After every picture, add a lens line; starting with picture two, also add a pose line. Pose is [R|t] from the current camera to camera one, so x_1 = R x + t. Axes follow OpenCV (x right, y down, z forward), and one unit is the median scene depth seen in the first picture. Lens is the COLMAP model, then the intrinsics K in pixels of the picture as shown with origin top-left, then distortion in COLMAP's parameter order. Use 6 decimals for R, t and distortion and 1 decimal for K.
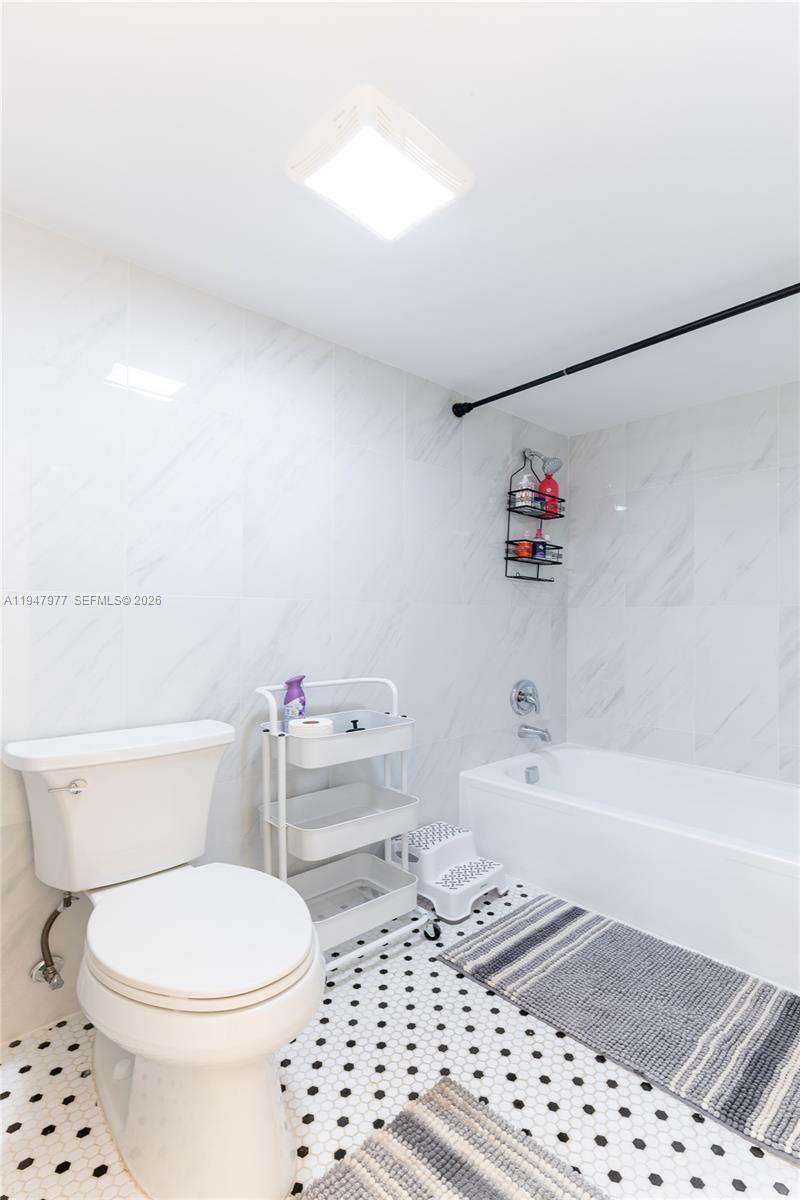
lens RADIAL K [[574.4, 0, 441.2], [0, 574.4, 621.6], [0, 0, 1]] dist [0.000072, -0.000162]
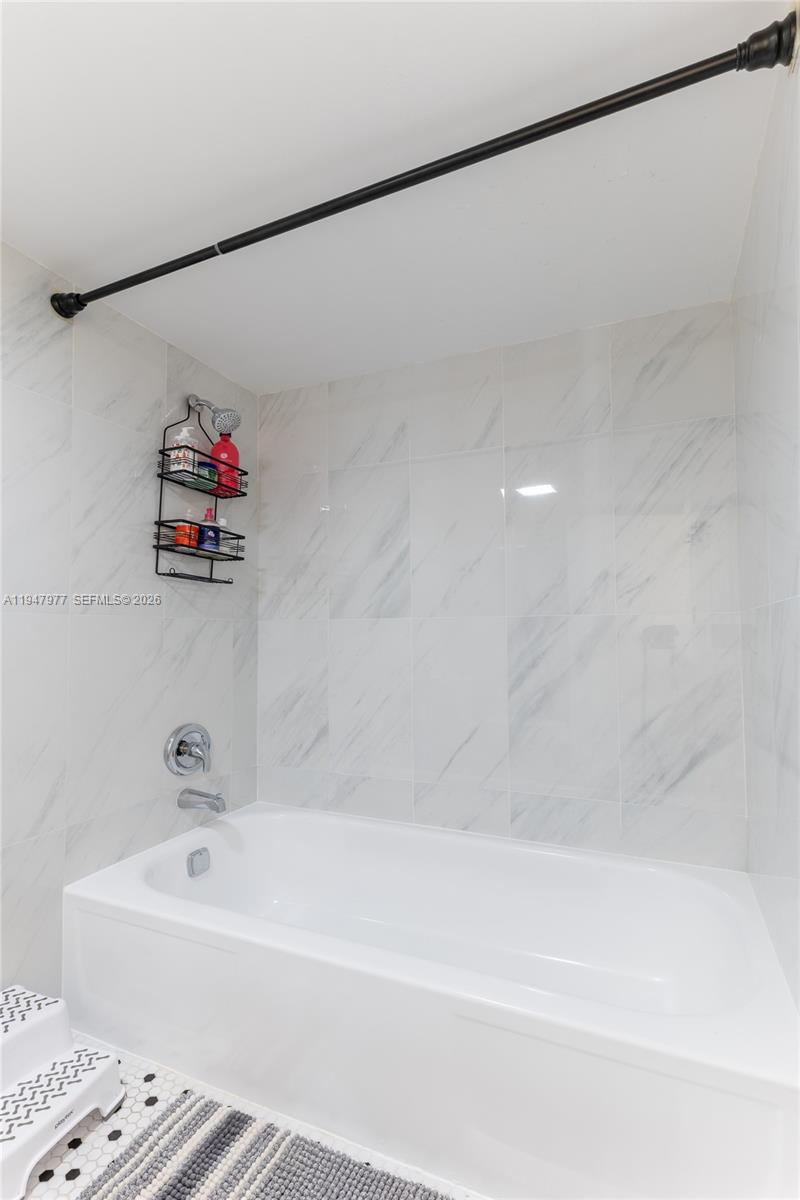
lens RADIAL K [[562.5, 0, 400.0], [0, 562.5, 600.0], [0, 0, 1]] dist [0.000672, -0.000219]
pose [[0.927863, 0.015230, 0.372611, 0.132177], [0.008828, 0.997989, -0.062775, -0.002815], [-0.372818, 0.061536, 0.925862, 0.277261]]
